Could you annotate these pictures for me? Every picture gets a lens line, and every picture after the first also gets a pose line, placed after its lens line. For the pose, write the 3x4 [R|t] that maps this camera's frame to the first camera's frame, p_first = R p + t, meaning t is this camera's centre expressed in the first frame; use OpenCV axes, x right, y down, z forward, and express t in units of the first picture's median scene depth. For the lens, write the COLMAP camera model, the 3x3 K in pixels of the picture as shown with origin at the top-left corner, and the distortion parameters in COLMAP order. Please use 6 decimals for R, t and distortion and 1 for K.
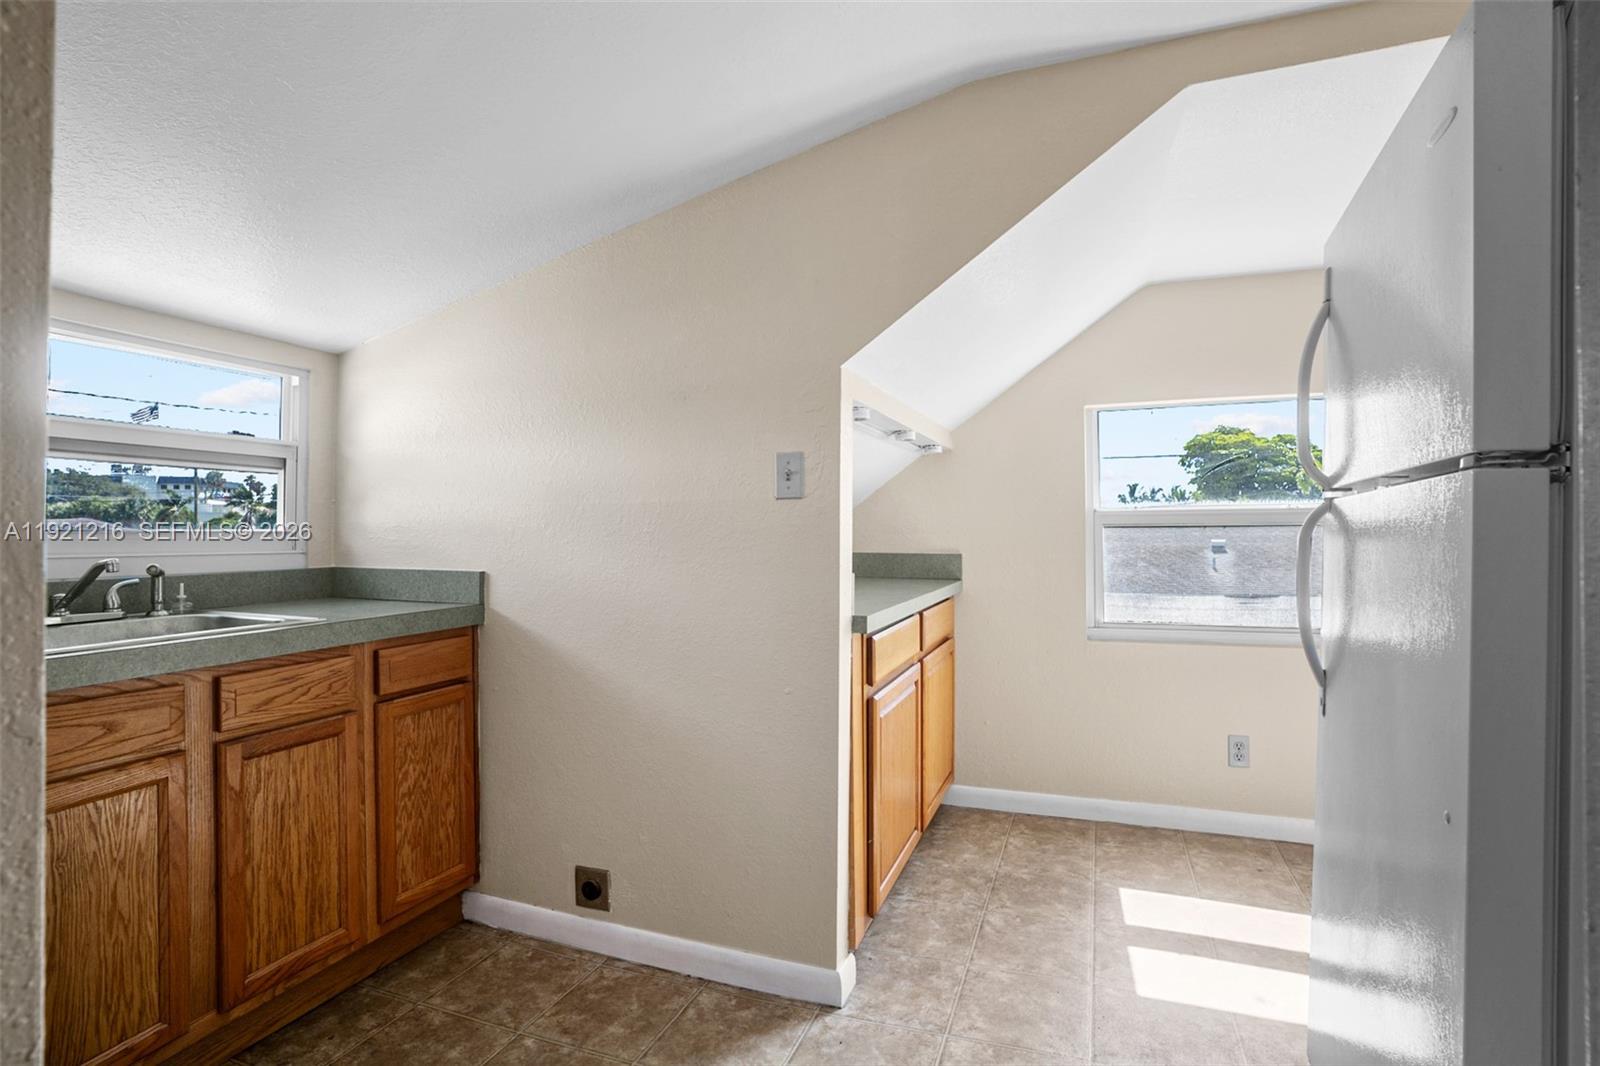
lens RADIAL K [[779.1, 0, 797.9], [0, 779.1, 530.2], [0, 0, 1]] dist [-0.065826, 0.032047]
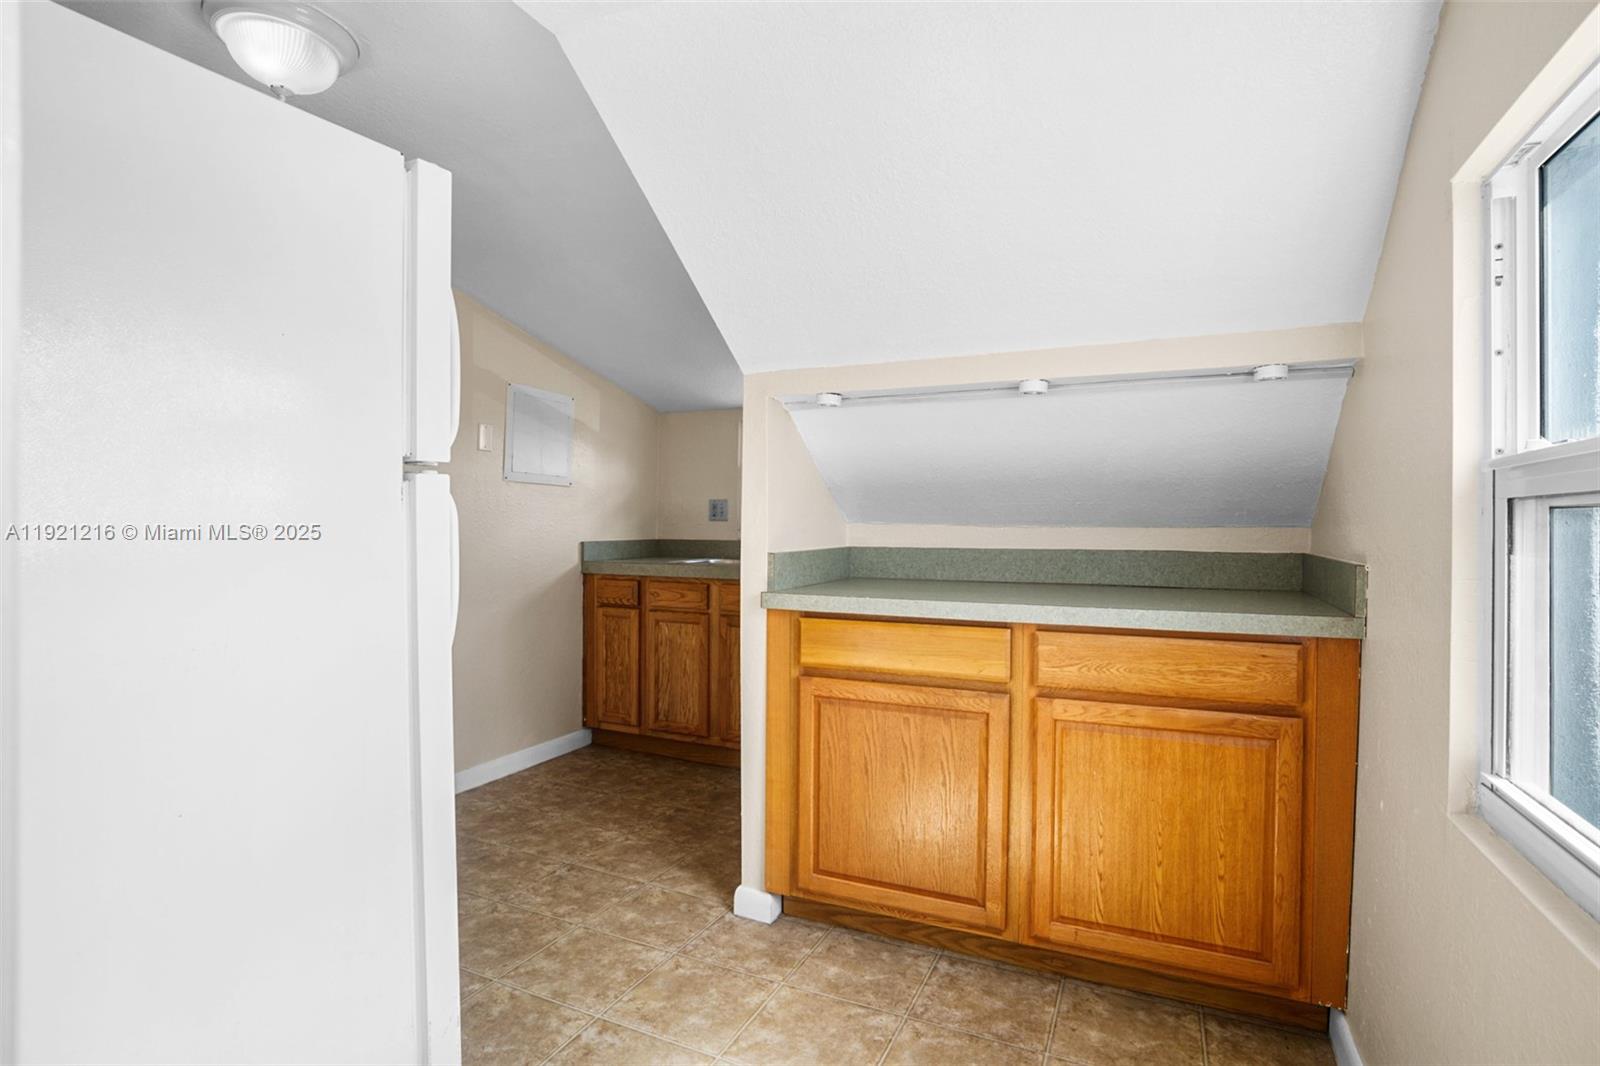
lens RADIAL K [[779.1, 0, 797.9], [0, 779.1, 530.2], [0, 0, 1]] dist [-0.065826, 0.032047]
pose [[-0.063256, 0.009483, -0.997952, 1.175103], [-0.003512, 0.999947, 0.009725, 0.013256], [0.997991, 0.004119, -0.063220, 1.109963]]
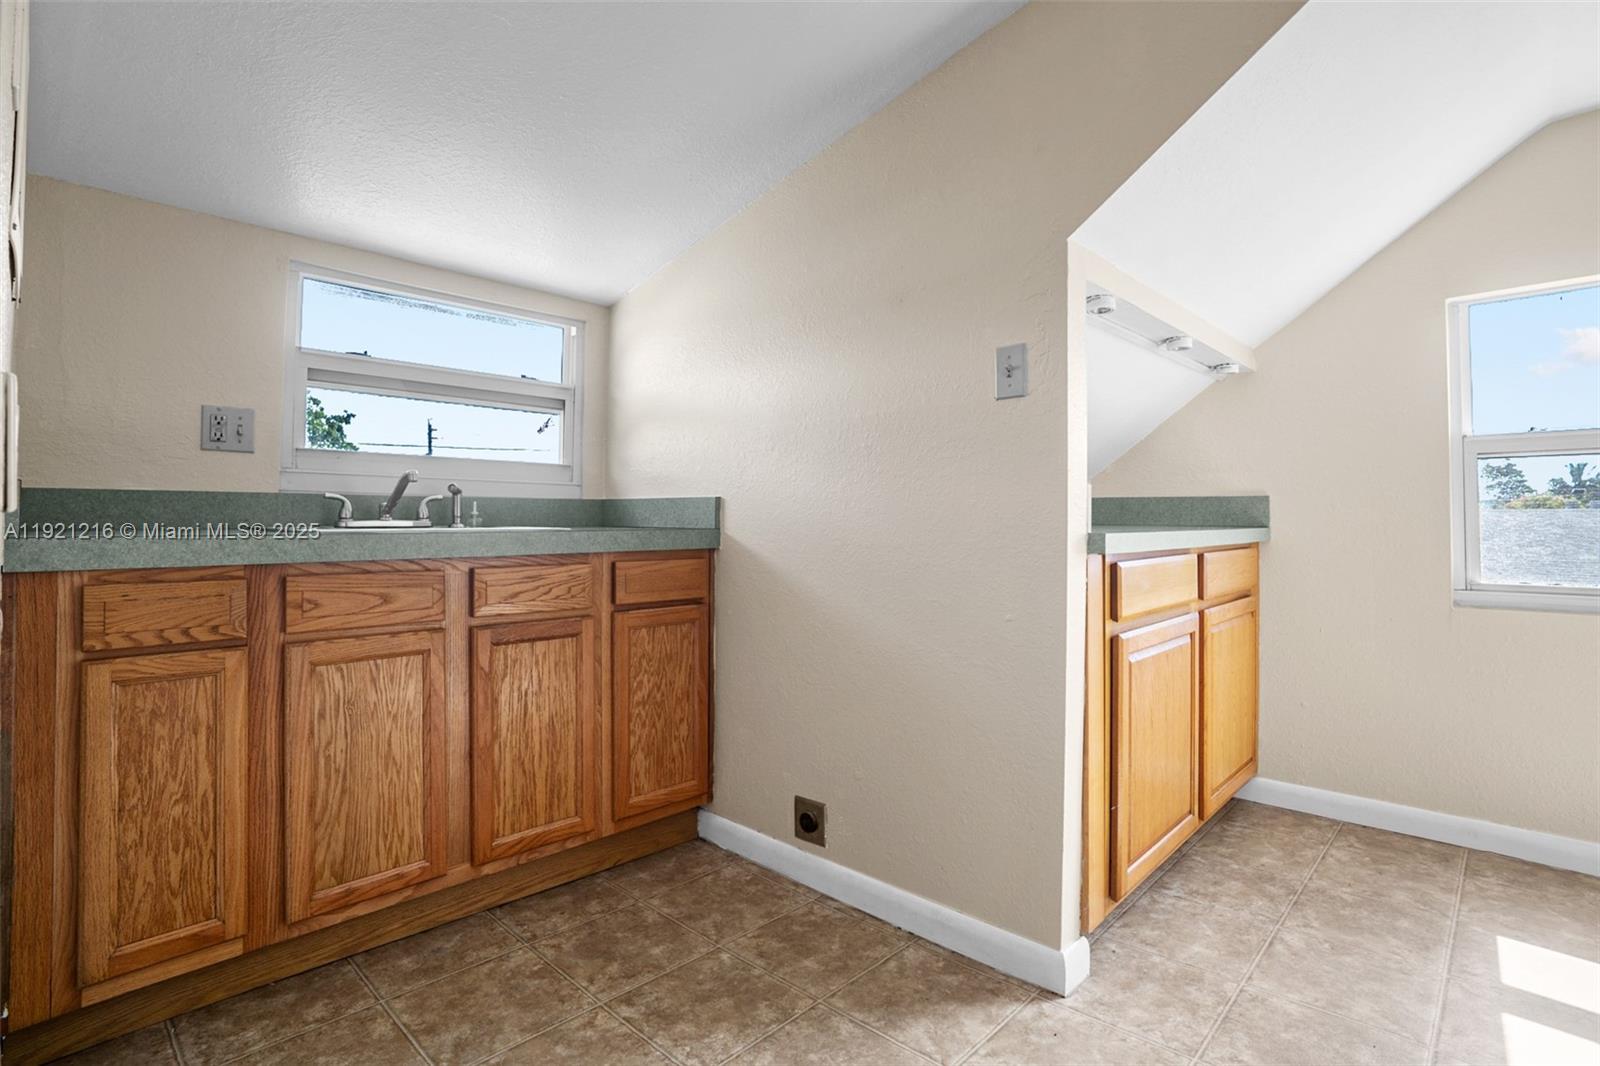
lens RADIAL K [[775.6, 0, 804.2], [0, 775.6, 510.9], [0, 0, 1]] dist [-0.066814, 0.030172]
pose [[0.923248, 0.000780, -0.384205, 0.104925], [-0.006191, 0.999898, -0.012847, 0.096398], [0.384156, 0.014239, 0.923159, 0.106253]]
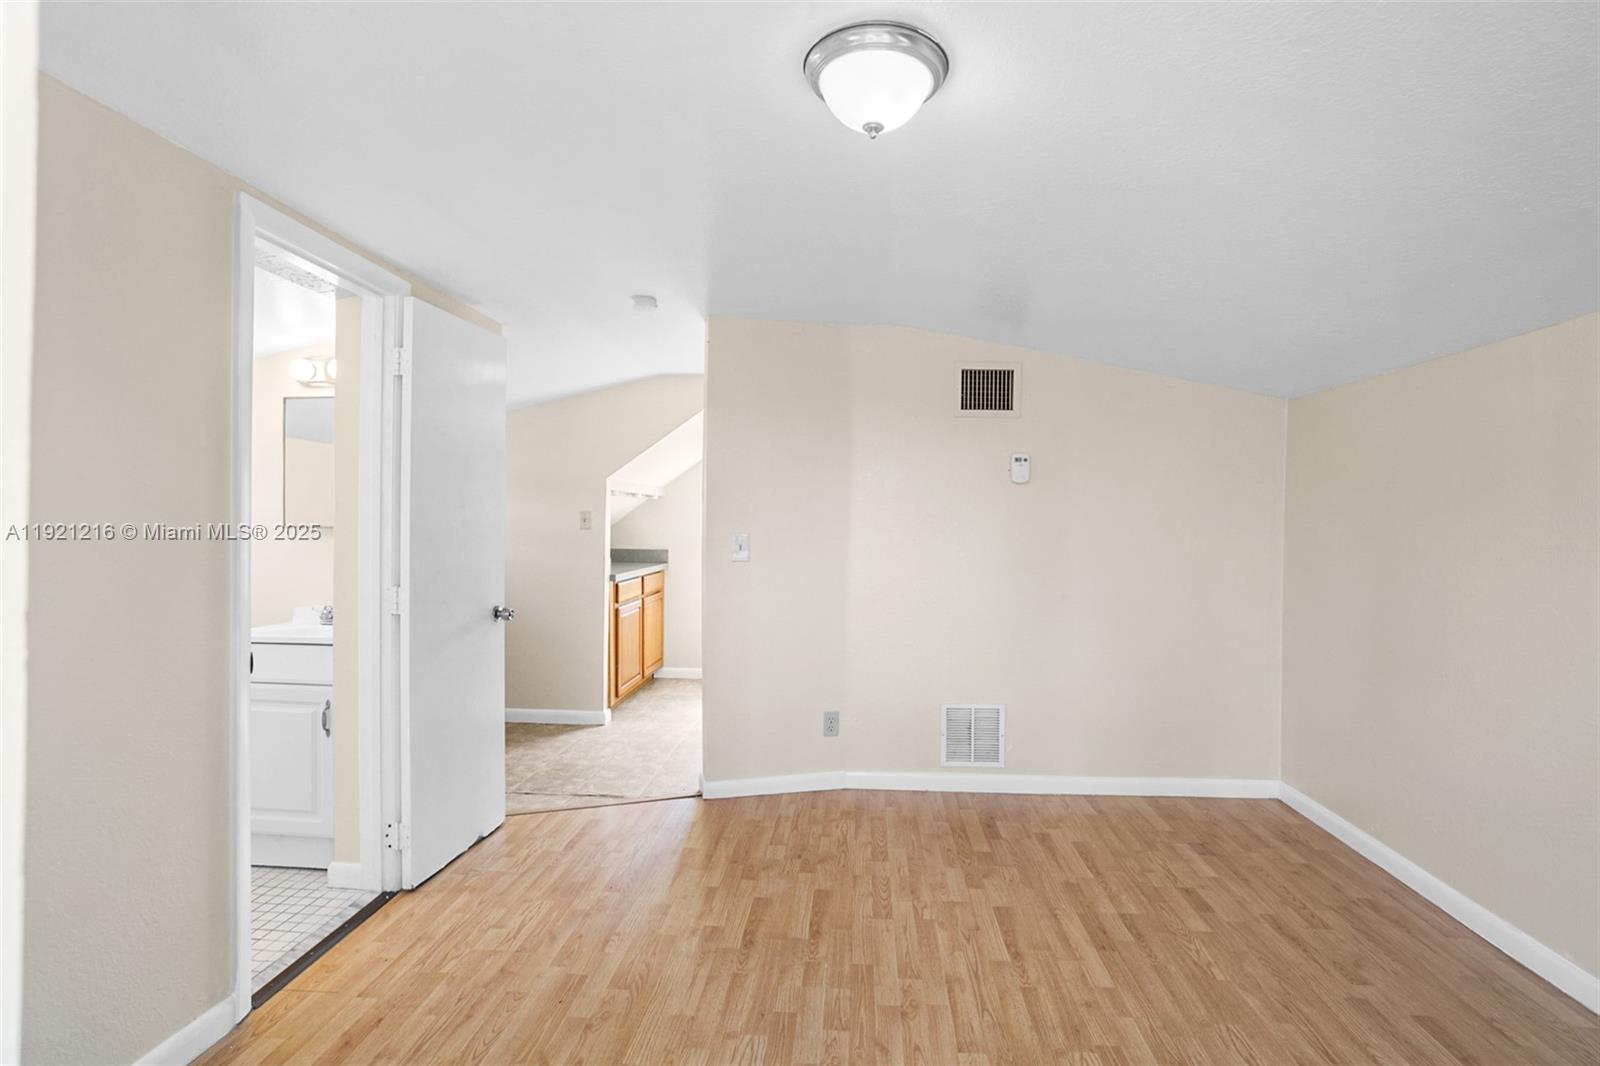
lens RADIAL K [[779.1, 0, 797.9], [0, 779.1, 530.2], [0, 0, 1]] dist [-0.065826, 0.032047]
pose [[0.956010, 0.007815, 0.293231, -0.086255], [-0.011063, 0.999894, 0.009421, -0.065614], [-0.293126, -0.012250, 0.955995, -1.586415]]
